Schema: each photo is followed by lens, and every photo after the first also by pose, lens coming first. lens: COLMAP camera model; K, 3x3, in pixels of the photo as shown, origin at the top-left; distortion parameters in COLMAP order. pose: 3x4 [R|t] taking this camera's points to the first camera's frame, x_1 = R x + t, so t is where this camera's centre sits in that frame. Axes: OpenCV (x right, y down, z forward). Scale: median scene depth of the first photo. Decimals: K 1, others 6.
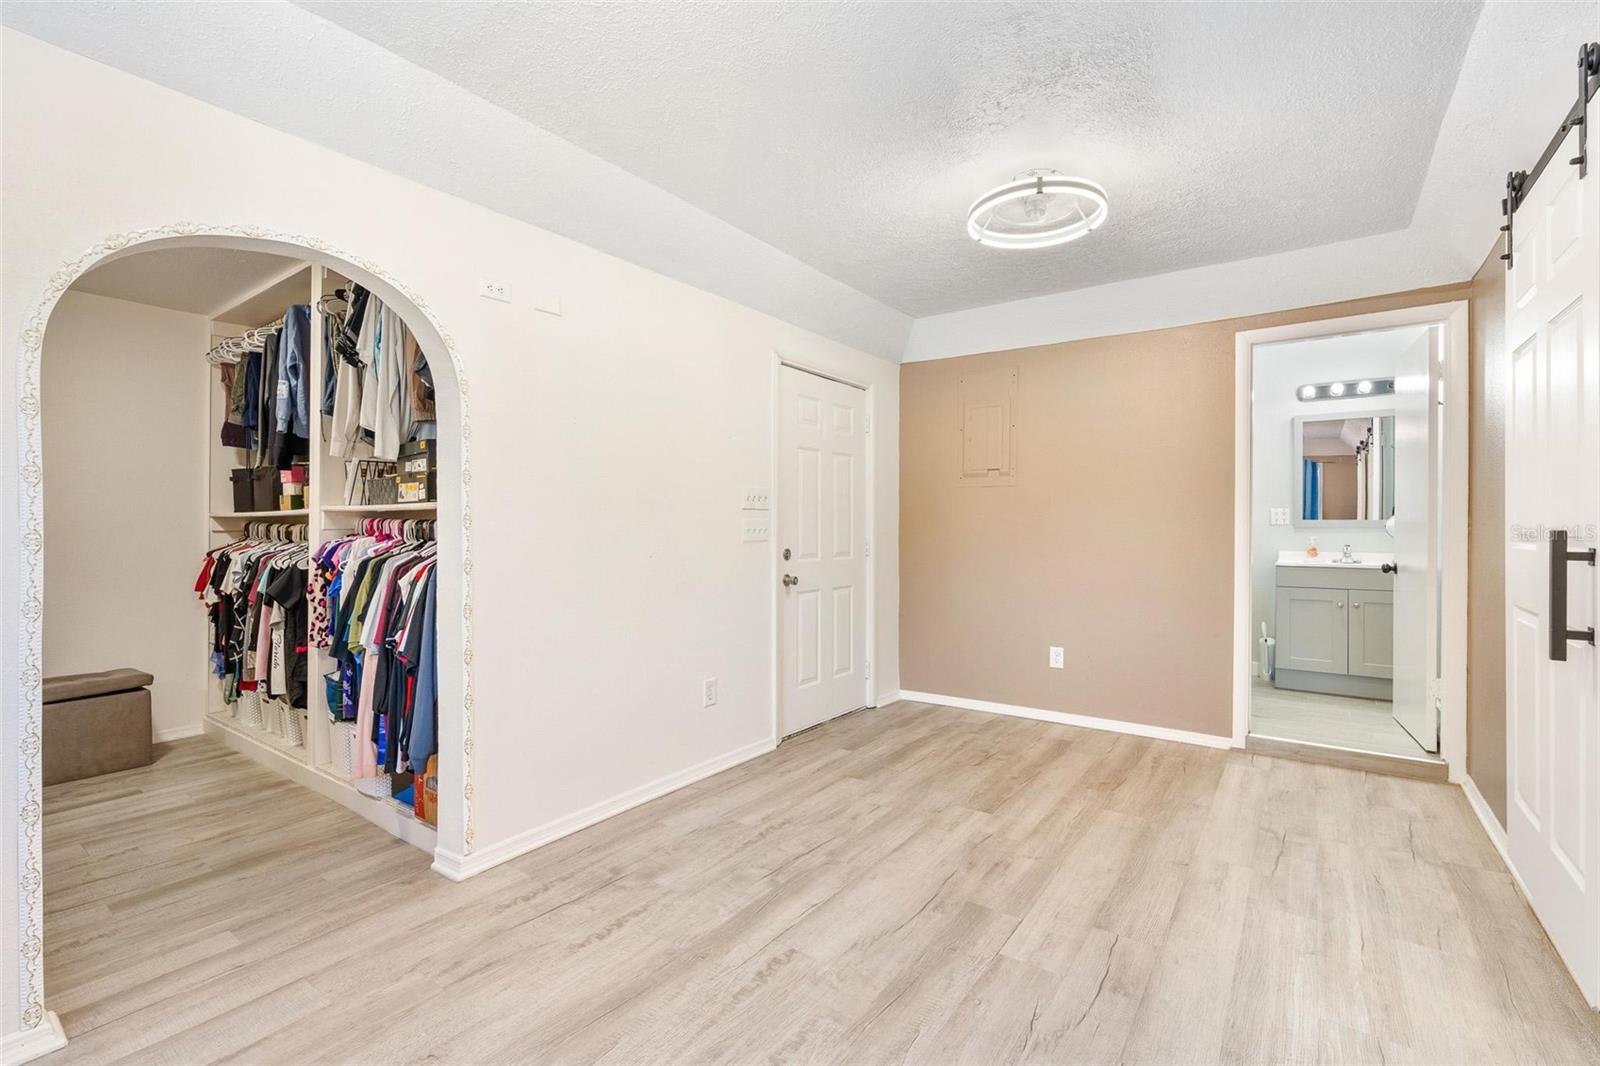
lens RADIAL K [[723.5, 0, 795.7], [0, 723.5, 528.0], [0, 0, 1]] dist [0.001511, 0.000310]
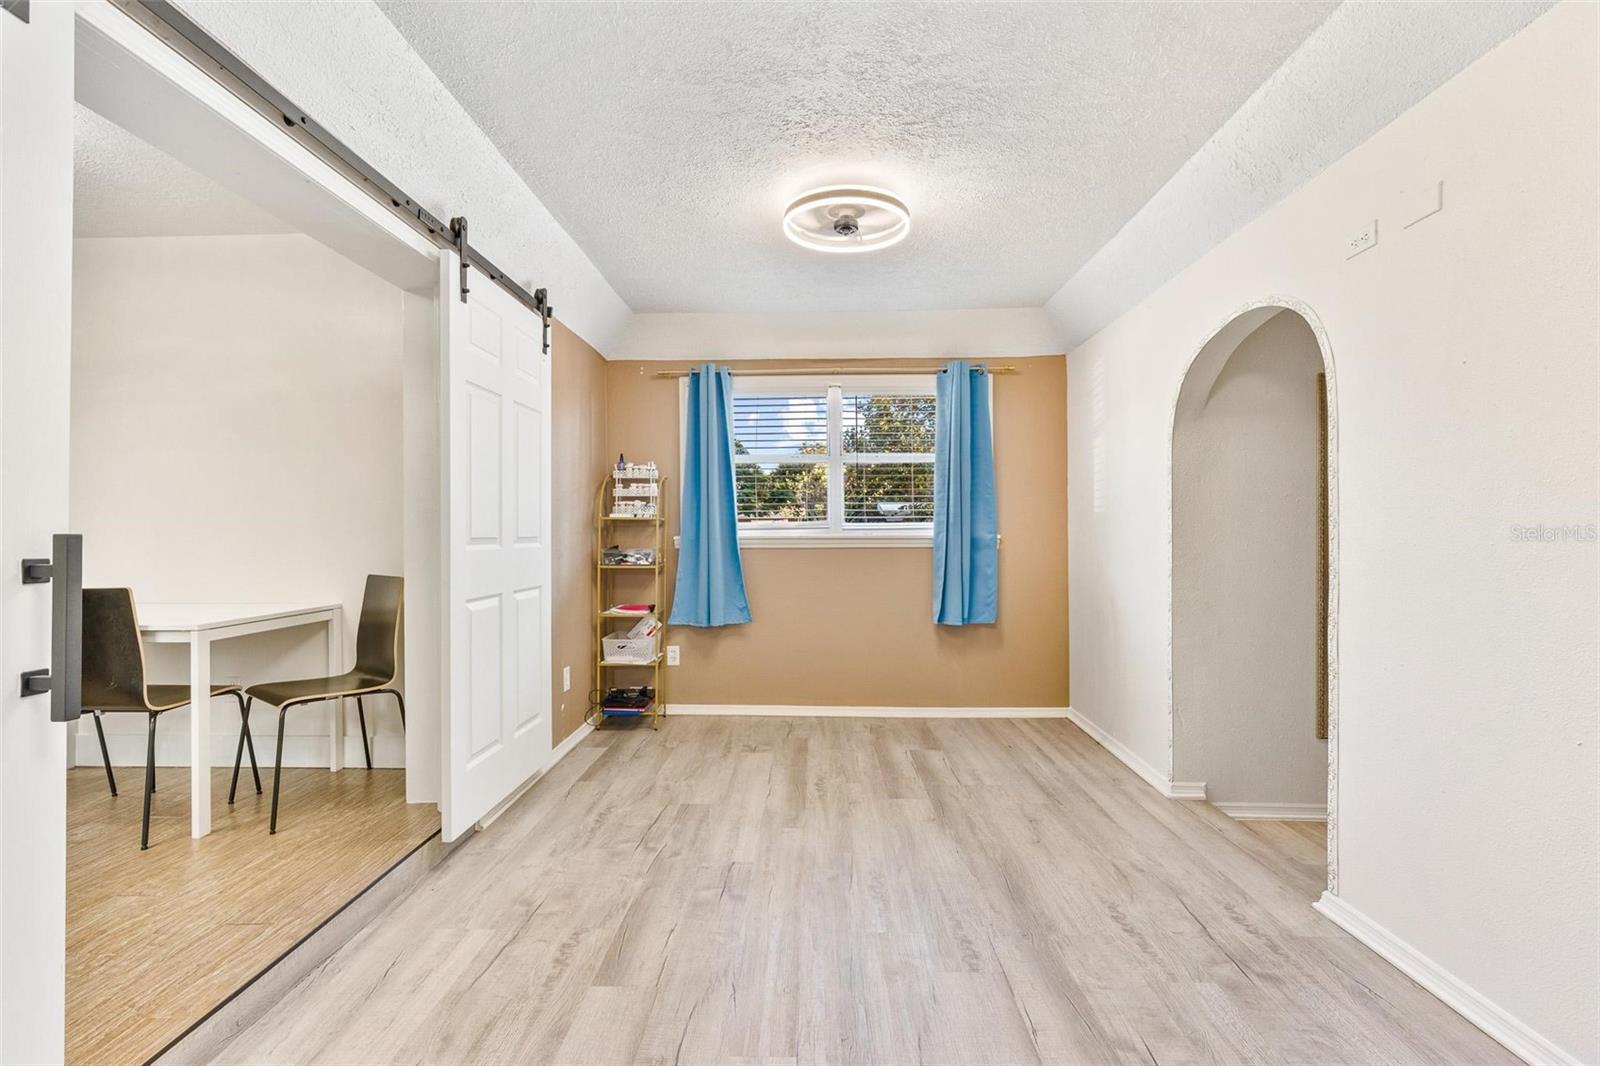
lens RADIAL K [[723.5, 0, 797.4], [0, 723.5, 531.6], [0, 0, 1]] dist [0.001511, 0.000310]
pose [[-0.829173, -0.002407, -0.558987, 0.629145], [-0.000599, 0.999994, -0.003417, 0.005701], [0.558992, -0.002499, -0.829169, 1.437567]]
